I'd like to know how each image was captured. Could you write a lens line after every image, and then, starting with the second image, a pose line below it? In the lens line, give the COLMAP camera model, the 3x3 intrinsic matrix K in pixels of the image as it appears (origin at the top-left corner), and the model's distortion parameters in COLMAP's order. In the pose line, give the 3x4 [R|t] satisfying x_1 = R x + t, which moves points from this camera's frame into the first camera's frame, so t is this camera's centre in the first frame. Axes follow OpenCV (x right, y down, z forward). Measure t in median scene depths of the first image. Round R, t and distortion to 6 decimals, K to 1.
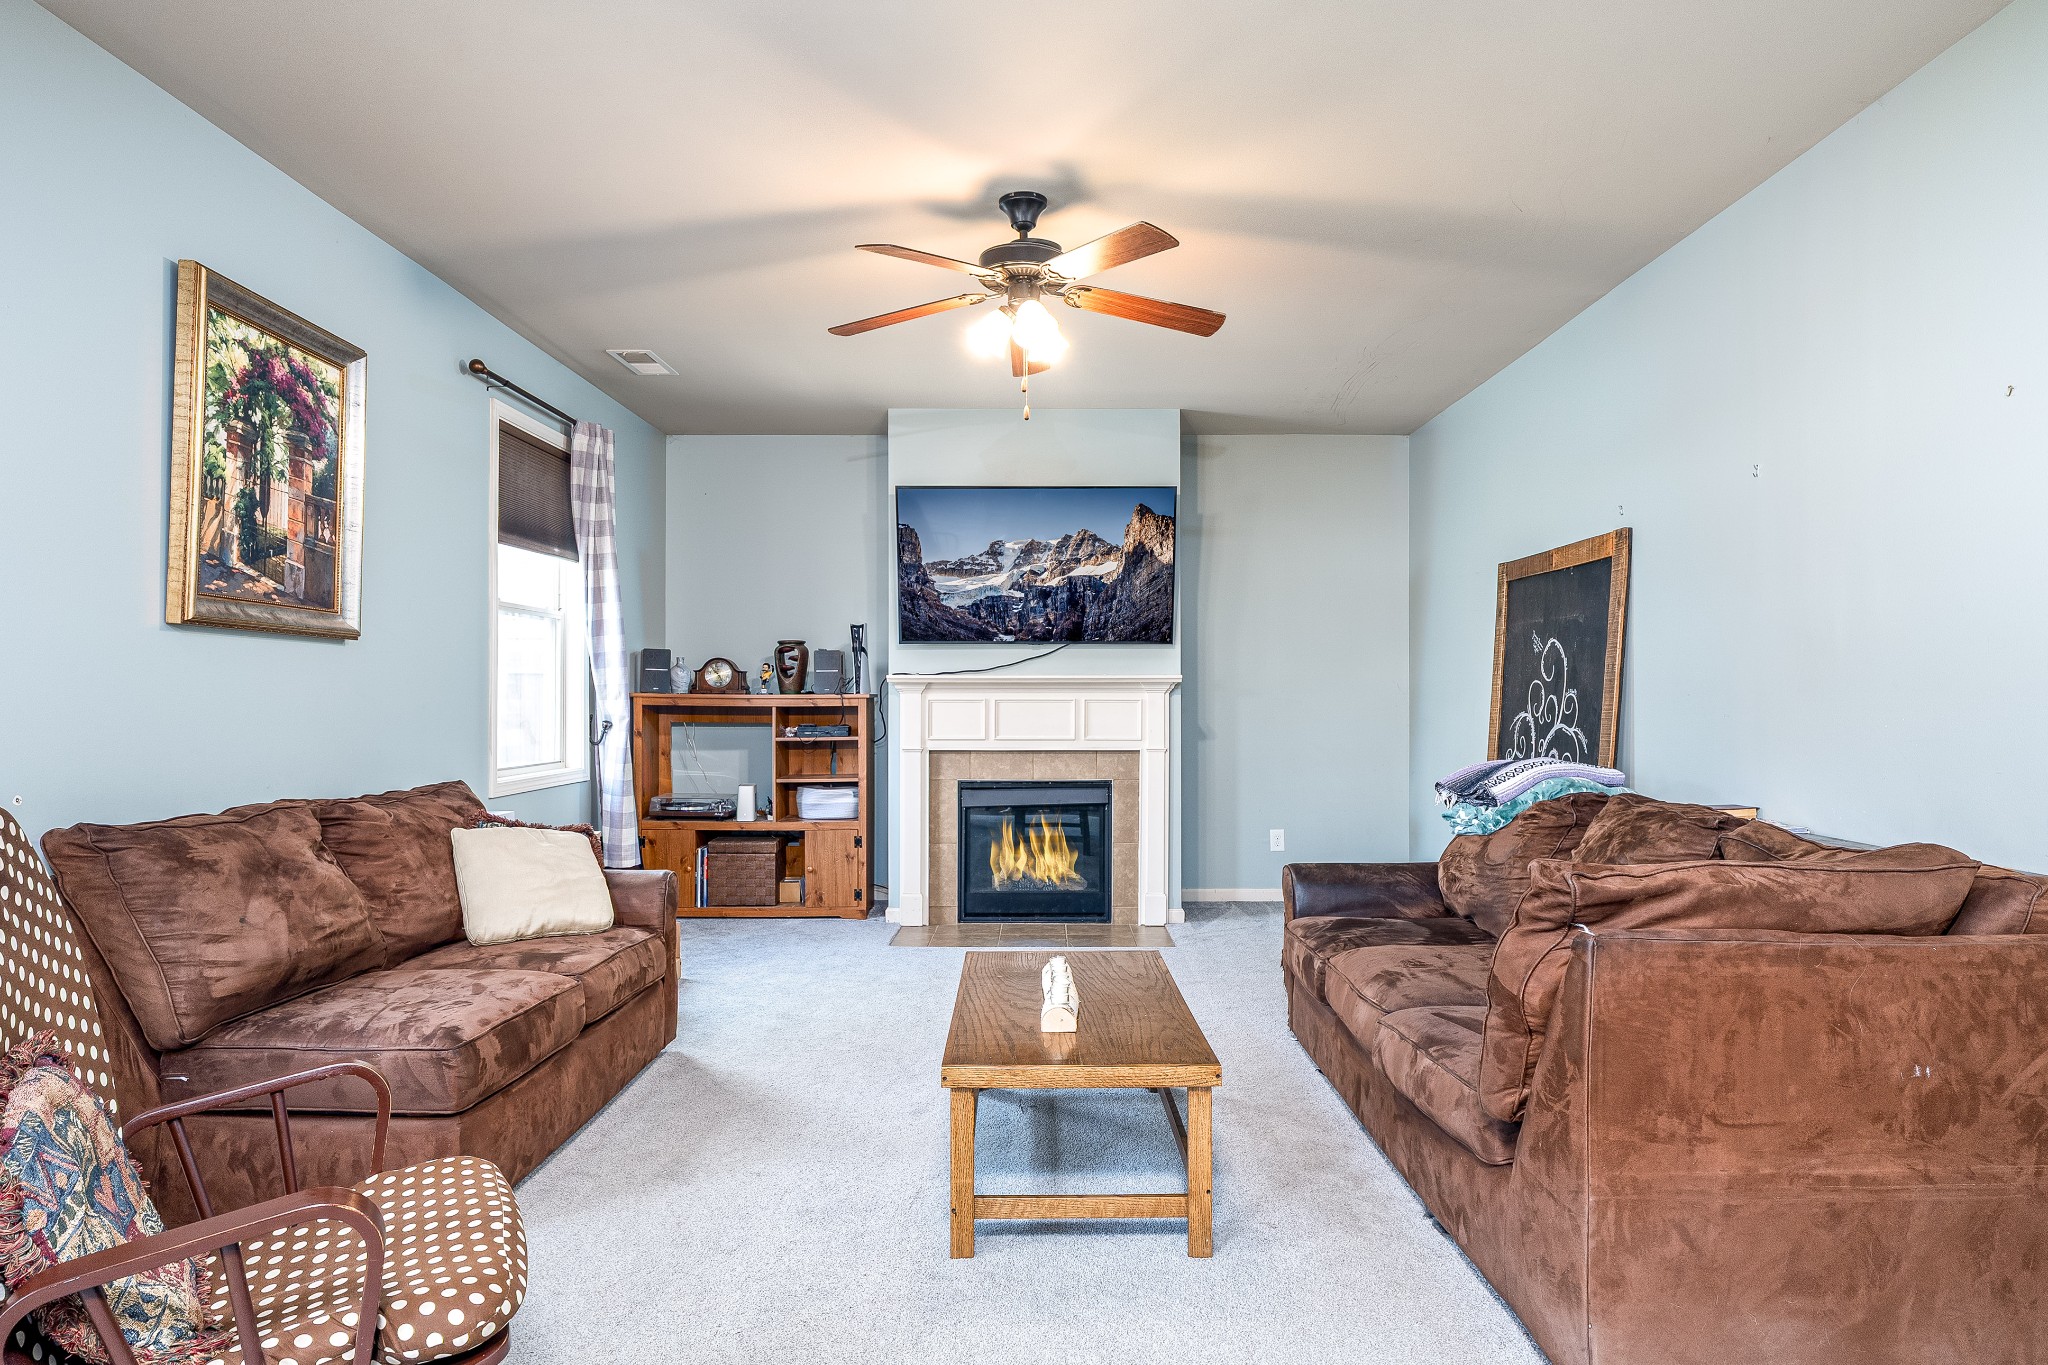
lens RADIAL K [[1165.5, 0, 1033.8], [0, 1165.5, 651.5], [0, 0, 1]] dist [-0.008093, 0.001515]
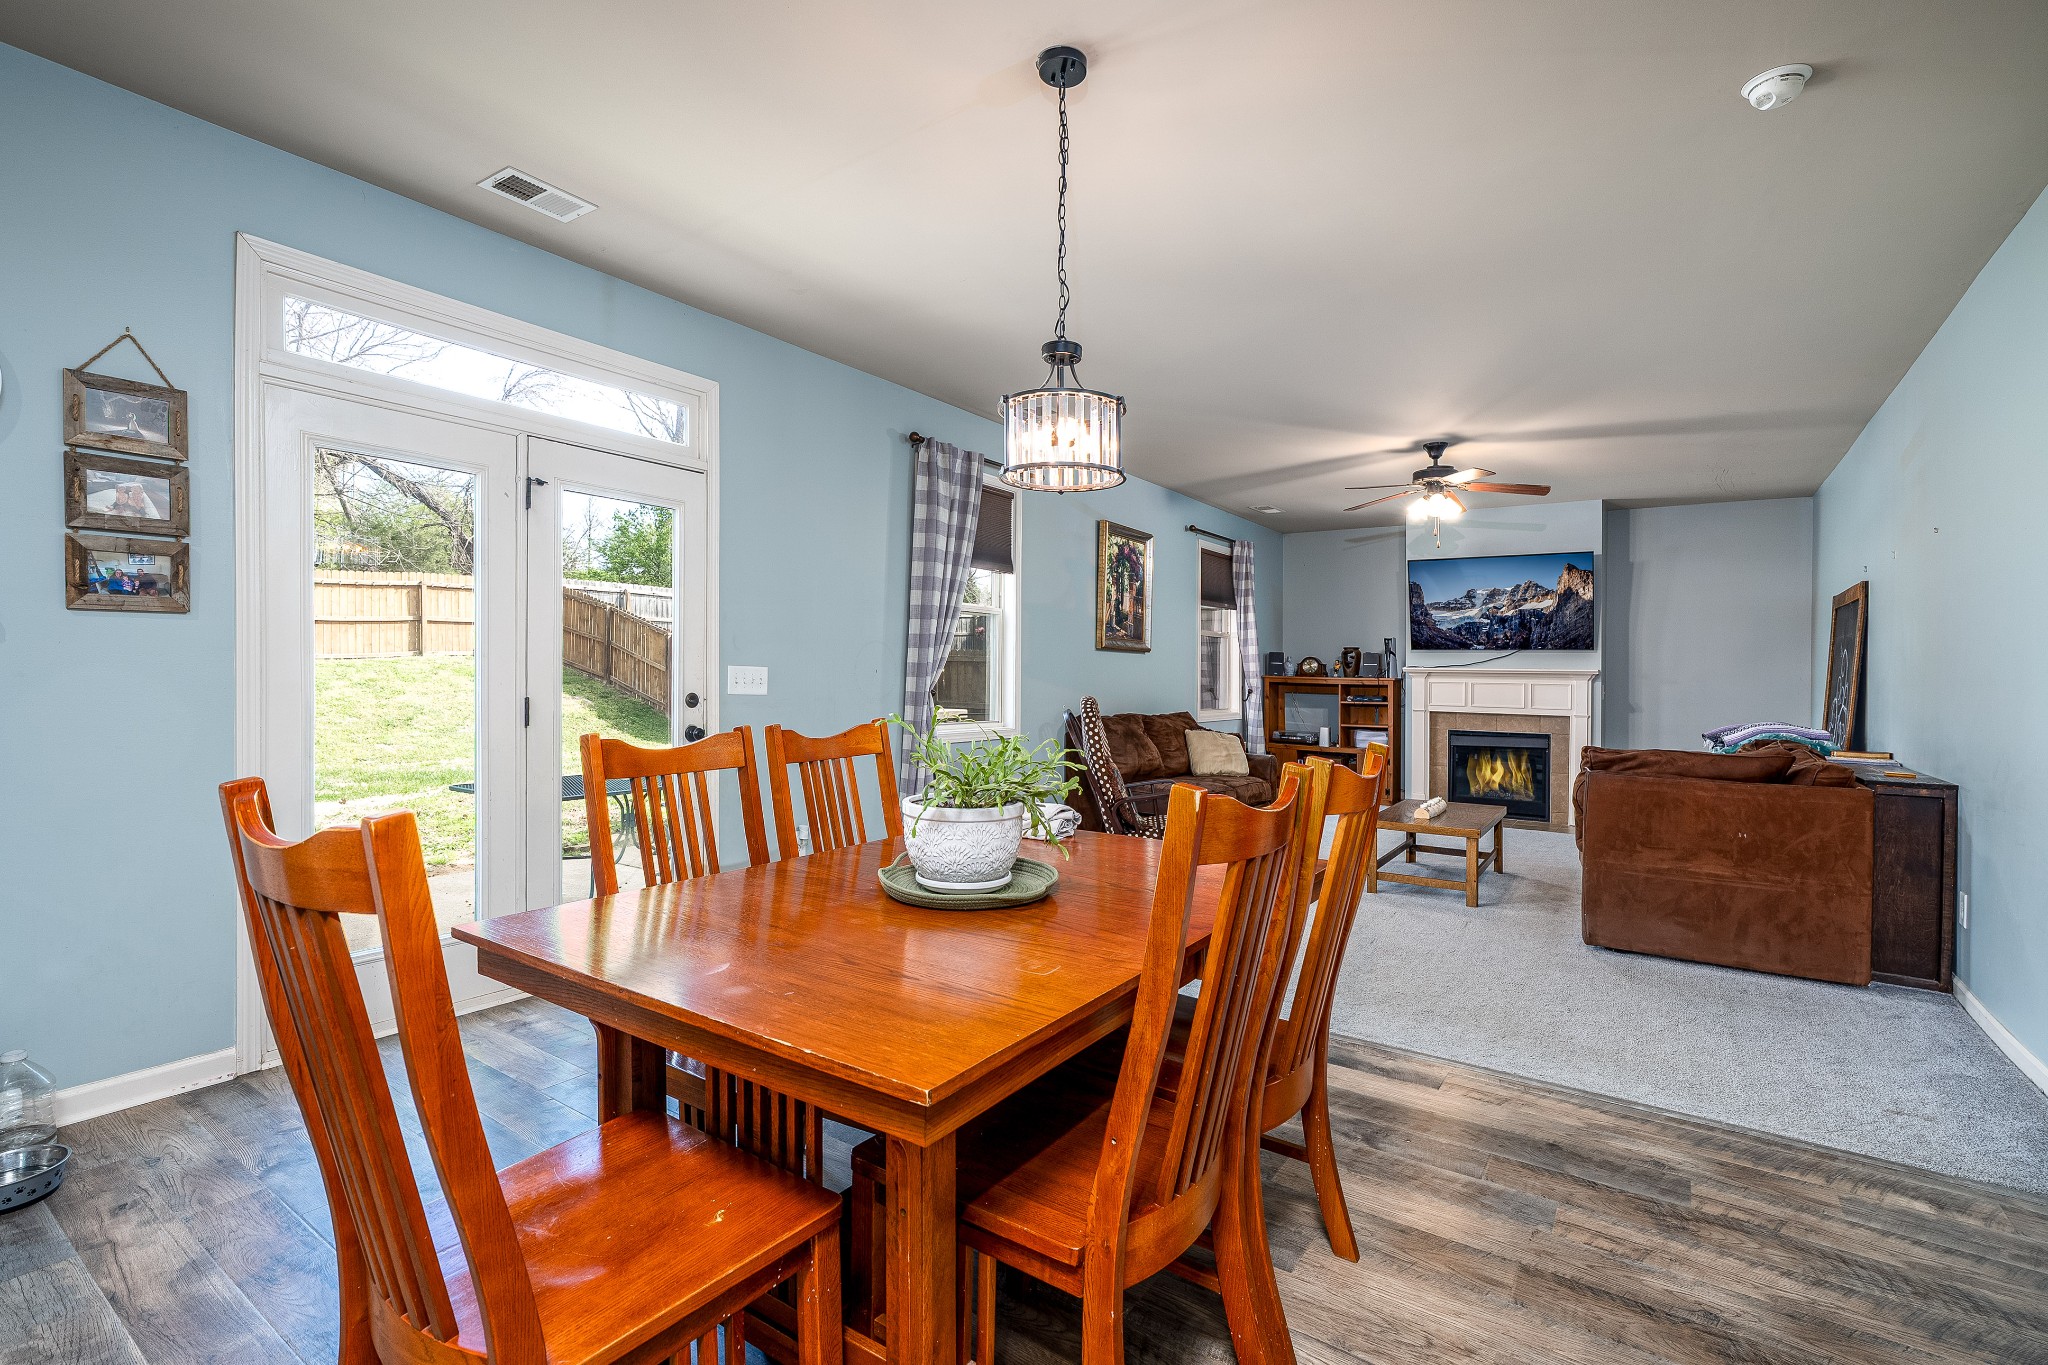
lens RADIAL K [[935.3, 0, 1031.8], [0, 935.3, 656.8], [0, 0, 1]] dist [-0.003416, 0.002219]
pose [[0.828870, 0.005446, -0.559414, 0.198737], [0.002925, 0.999897, 0.014068, -0.017746], [0.559433, -0.013296, 0.828769, -0.486451]]
